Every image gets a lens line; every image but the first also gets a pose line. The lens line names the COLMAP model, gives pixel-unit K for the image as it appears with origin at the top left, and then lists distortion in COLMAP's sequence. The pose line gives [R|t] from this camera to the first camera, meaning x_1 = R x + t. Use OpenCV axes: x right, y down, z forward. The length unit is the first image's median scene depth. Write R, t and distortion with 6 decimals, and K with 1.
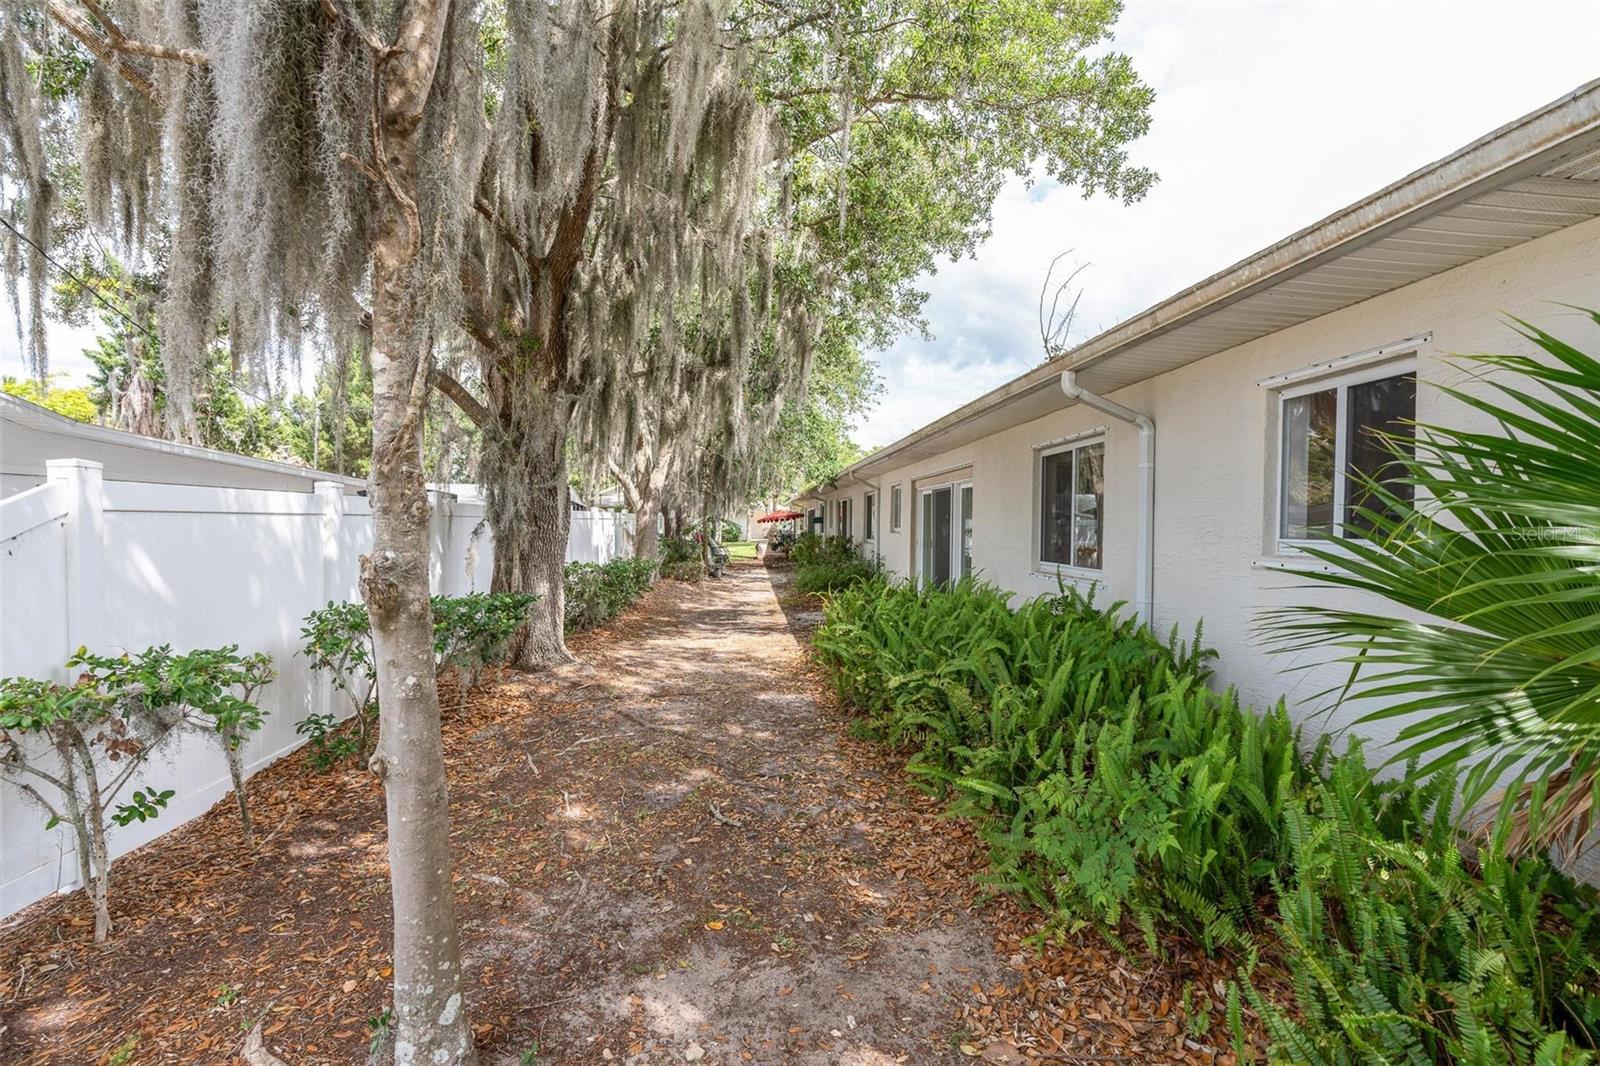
lens RADIAL K [[738.9, 0, 800.0], [0, 738.9, 533.0], [0, 0, 1]] dist [0.000188, 0.000330]
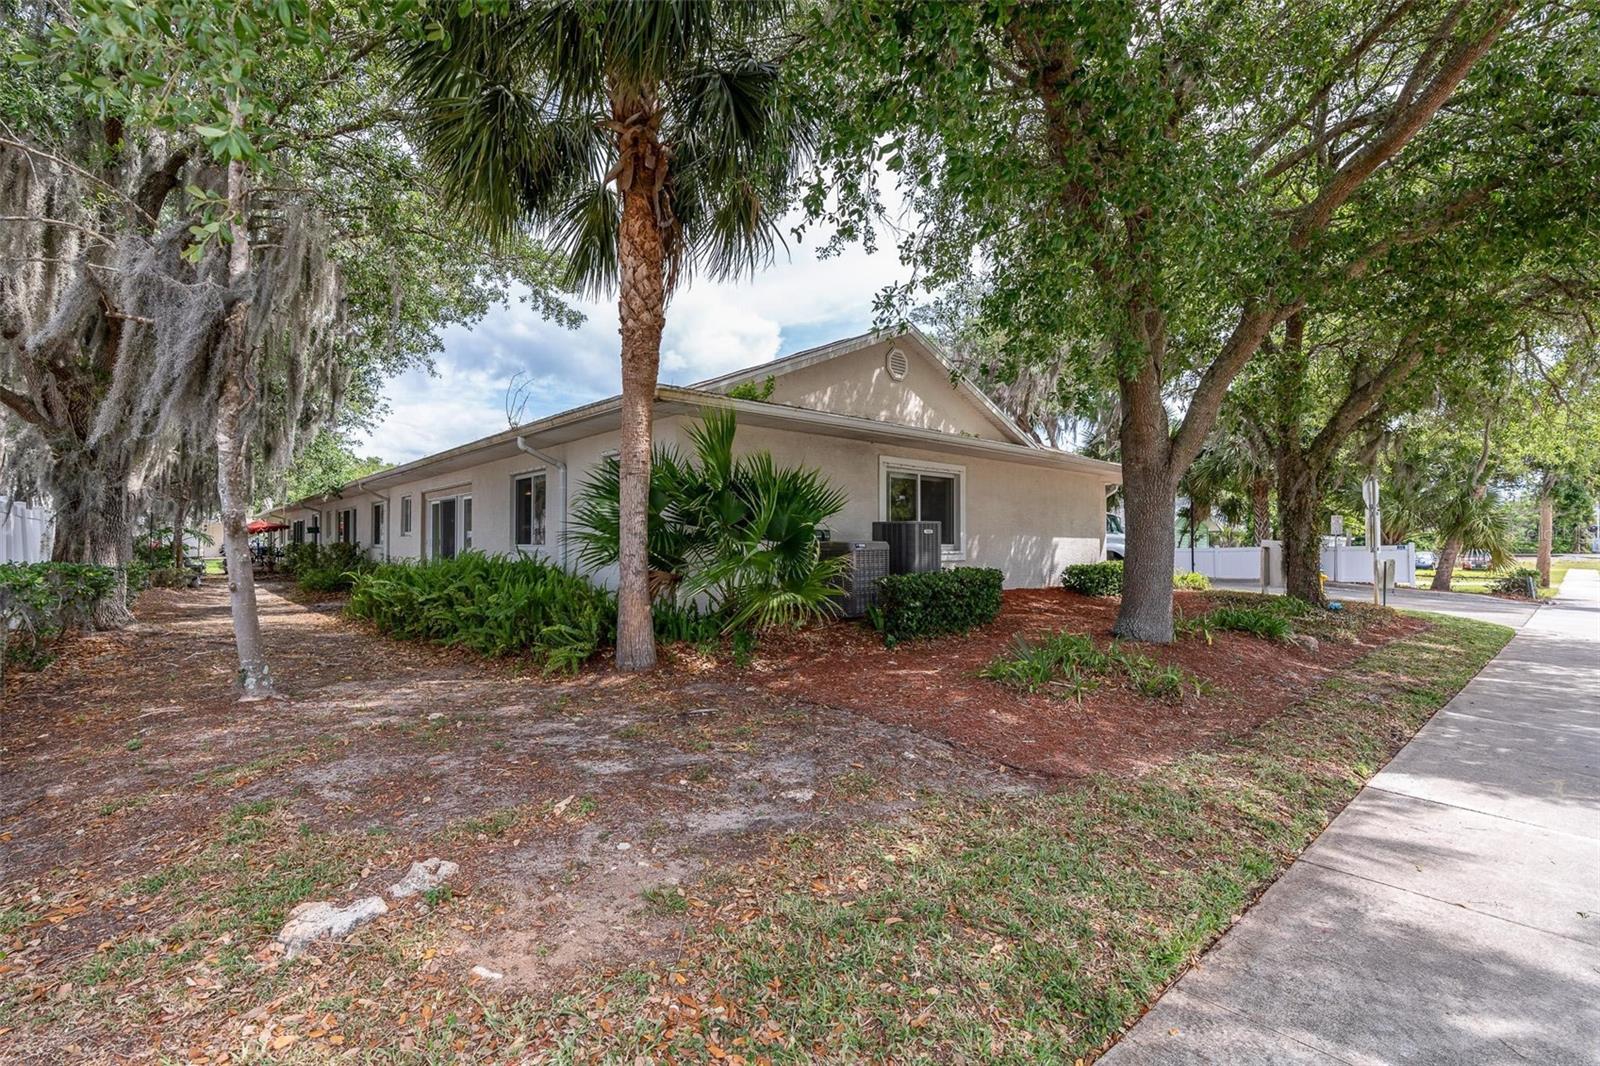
lens RADIAL K [[738.9, 0, 800.0], [0, 738.9, 533.0], [0, 0, 1]] dist [0.000188, 0.000330]
pose [[0.804227, -0.000039, 0.594323, -0.080257], [0.014871, 0.999688, -0.020058, 0.032905], [-0.594137, 0.024969, 0.803976, -0.400558]]
